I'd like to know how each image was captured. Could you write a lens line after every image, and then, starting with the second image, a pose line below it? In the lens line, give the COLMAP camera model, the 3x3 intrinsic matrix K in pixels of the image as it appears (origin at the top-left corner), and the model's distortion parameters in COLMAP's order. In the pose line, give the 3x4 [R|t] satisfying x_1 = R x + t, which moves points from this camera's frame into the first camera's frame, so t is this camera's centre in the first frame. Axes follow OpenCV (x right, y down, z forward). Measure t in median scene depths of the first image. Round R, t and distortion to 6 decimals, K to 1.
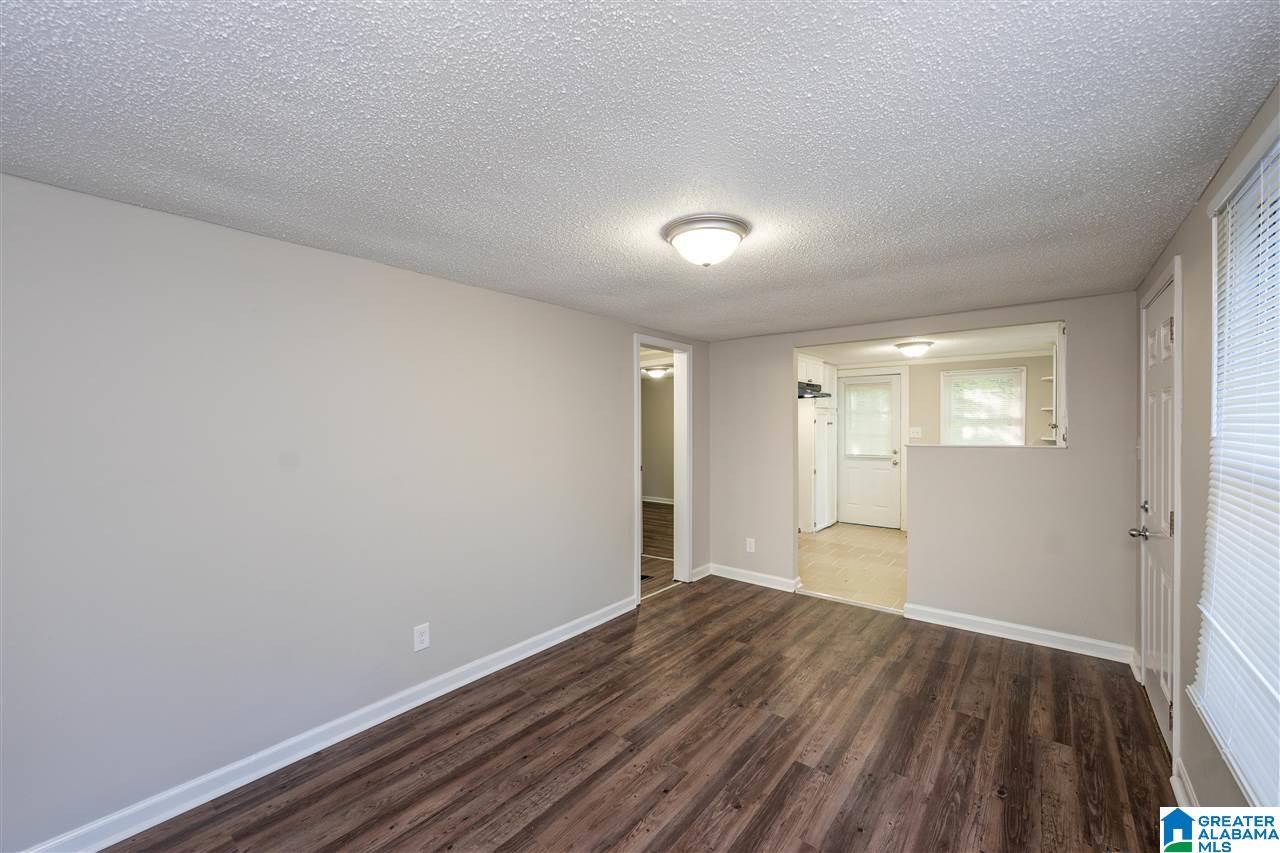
lens RADIAL K [[500.0, 0, 642.4], [0, 500.0, 423.4], [0, 0, 1]] dist [-0.000118, 0.000223]
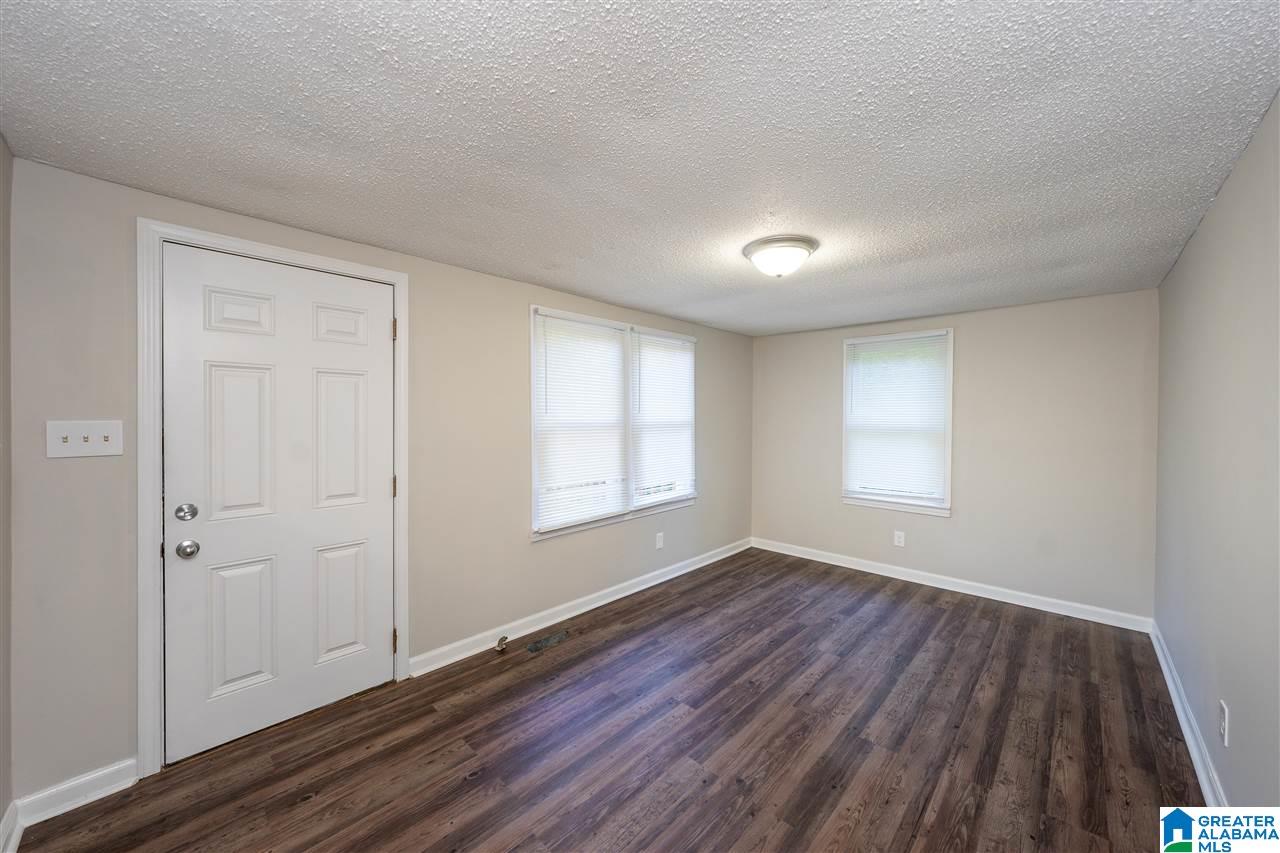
lens RADIAL K [[459.3, 0, 640.0], [0, 459.3, 420.5], [0, 0, 1]] dist [0.000256, 0.000073]
pose [[-0.996259, -0.006146, 0.086200, 0.314879], [-0.005480, 0.999953, 0.007964, 0.023585], [-0.086245, 0.007461, -0.996246, 1.839482]]
